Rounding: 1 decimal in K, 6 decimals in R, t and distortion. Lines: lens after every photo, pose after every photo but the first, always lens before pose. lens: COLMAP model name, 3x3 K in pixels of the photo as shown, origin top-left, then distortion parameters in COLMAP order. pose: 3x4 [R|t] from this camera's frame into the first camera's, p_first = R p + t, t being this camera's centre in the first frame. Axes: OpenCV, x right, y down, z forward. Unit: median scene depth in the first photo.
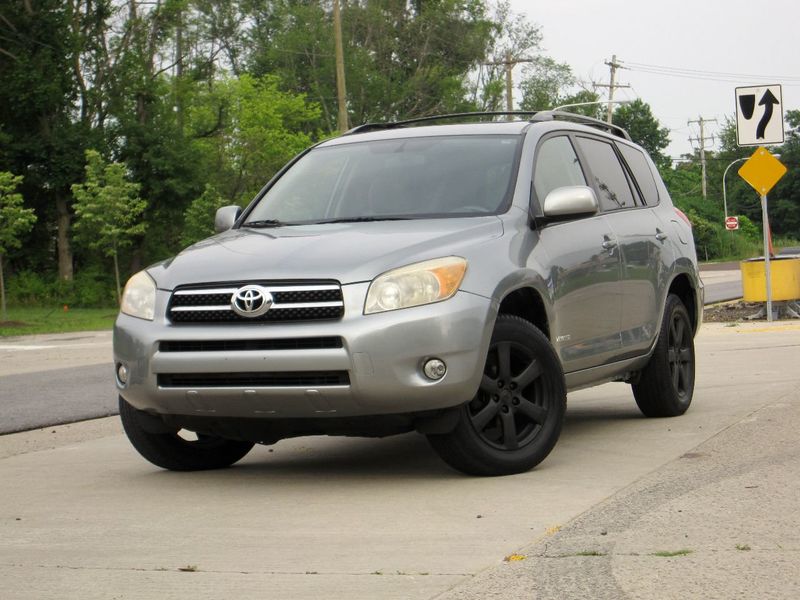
lens RADIAL K [[1923.7, 0, 400.0], [0, 1923.7, 300.0], [0, 0, 1]] dist [-0.090628, -0.632782]
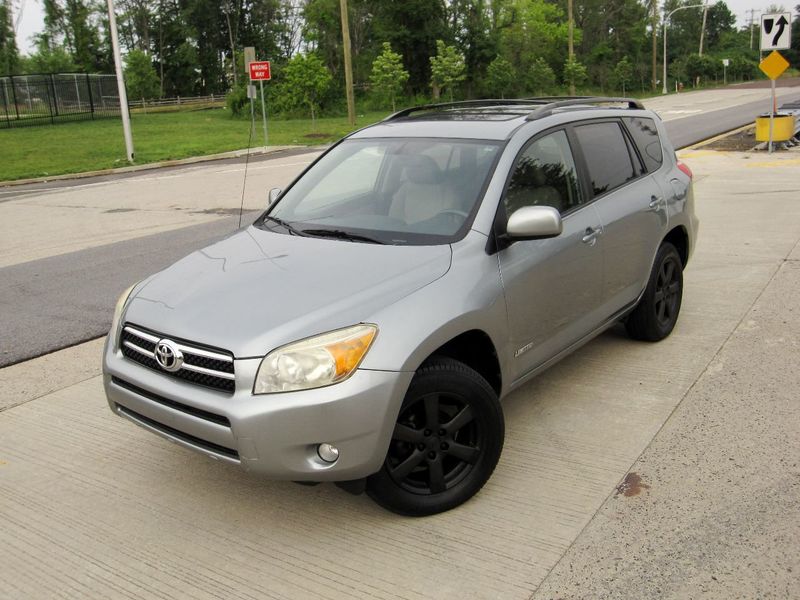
lens RADIAL K [[768.9, 0, 400.0], [0, 768.9, 300.0], [0, 0, 1]] dist [-0.073505, 0.017955]
pose [[0.965511, 0.059731, -0.253419, 0.050348], [0.010261, 0.963843, 0.266272, -0.047828], [0.260160, -0.259689, 0.929988, 0.240215]]
